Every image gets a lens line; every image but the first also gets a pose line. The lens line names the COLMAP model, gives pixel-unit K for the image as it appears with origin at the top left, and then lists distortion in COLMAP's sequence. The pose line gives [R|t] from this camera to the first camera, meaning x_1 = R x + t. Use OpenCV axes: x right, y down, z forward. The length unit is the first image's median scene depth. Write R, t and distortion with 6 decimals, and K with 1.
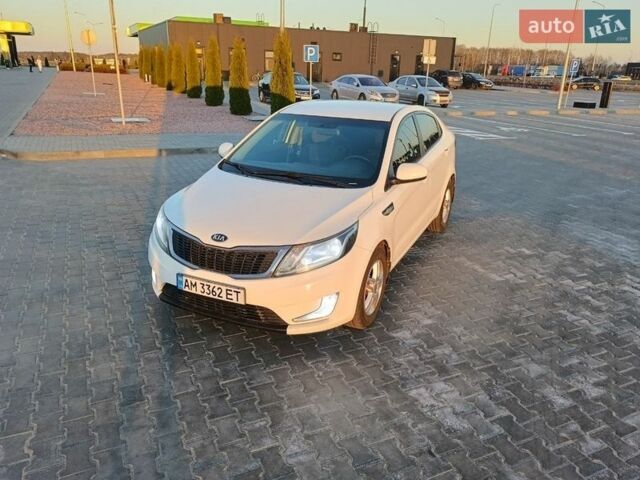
lens RADIAL K [[491.2, 0, 322.4], [0, 491.2, 239.6], [0, 0, 1]] dist [0.048708, -0.053078]
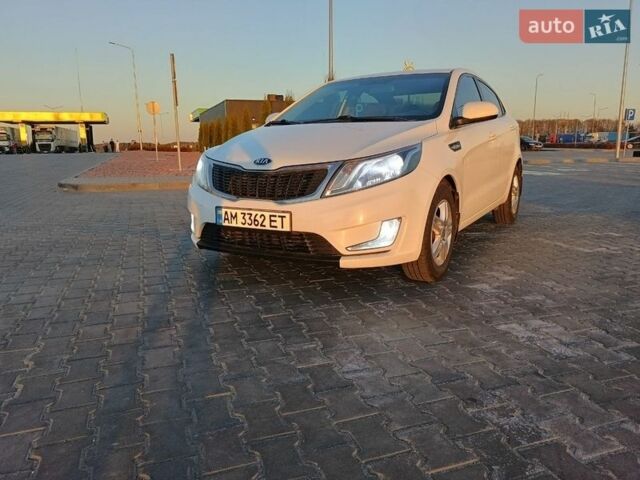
lens RADIAL K [[486.3, 0, 320.0], [0, 486.3, 240.0], [0, 0, 1]] dist [0.065431, -0.089347]
pose [[0.994271, -0.021526, -0.104695, -0.017831], [0.005859, 0.989014, -0.147705, 0.259741], [0.106725, 0.146245, 0.983475, 0.165537]]
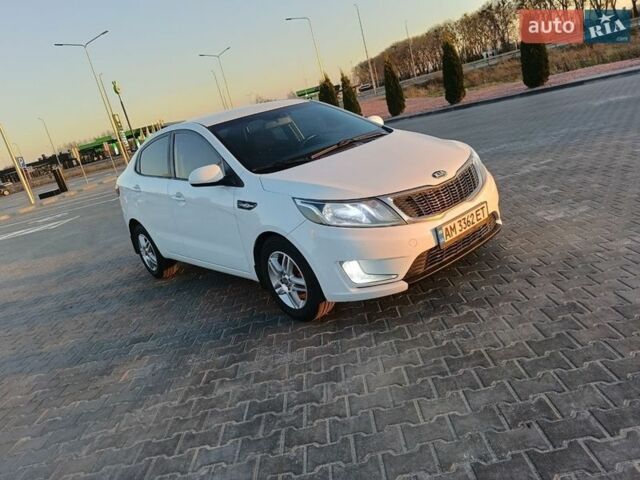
lens RADIAL K [[486.3, 0, 320.0], [0, 486.3, 240.0], [0, 0, 1]] dist [0.065431, -0.089347]
pose [[0.398846, -0.369894, 0.839107, -1.123024], [0.531077, 0.839140, 0.117476, -0.128074], [-0.747582, 0.398775, 0.531130, 0.701077]]
